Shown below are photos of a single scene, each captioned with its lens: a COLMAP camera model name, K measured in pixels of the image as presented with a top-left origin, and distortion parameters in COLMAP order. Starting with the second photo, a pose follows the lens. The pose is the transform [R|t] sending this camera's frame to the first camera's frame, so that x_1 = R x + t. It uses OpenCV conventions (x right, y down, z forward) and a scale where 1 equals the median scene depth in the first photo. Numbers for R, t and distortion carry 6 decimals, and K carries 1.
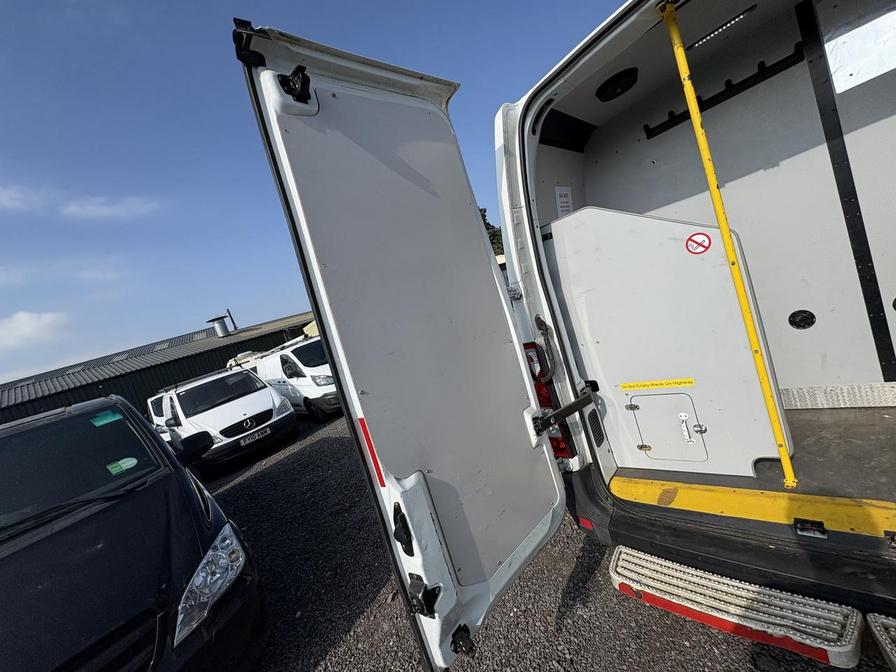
lens RADIAL K [[359.0, 0, 449.2], [0, 359.0, 340.0], [0, 0, 1]] dist [-0.002040, 0.001629]
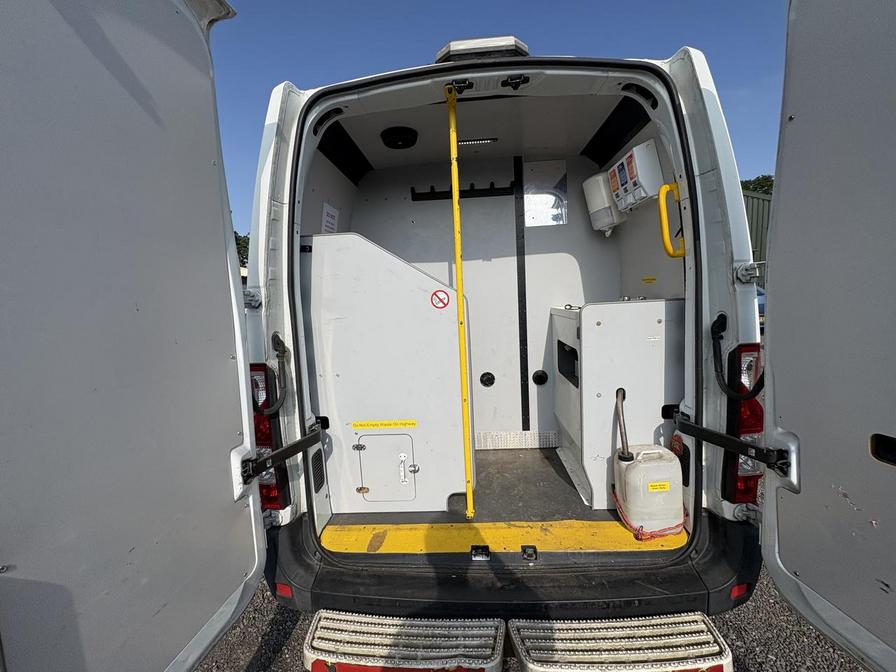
lens RADIAL K [[359.0, 0, 447.5], [0, 359.0, 337.8], [0, 0, 1]] dist [-0.002040, 0.001629]
pose [[0.744230, 0.203673, 0.636112, 0.015848], [-0.134845, 0.978579, -0.155562, 0.019153], [-0.654170, 0.029998, 0.755753, 0.117162]]
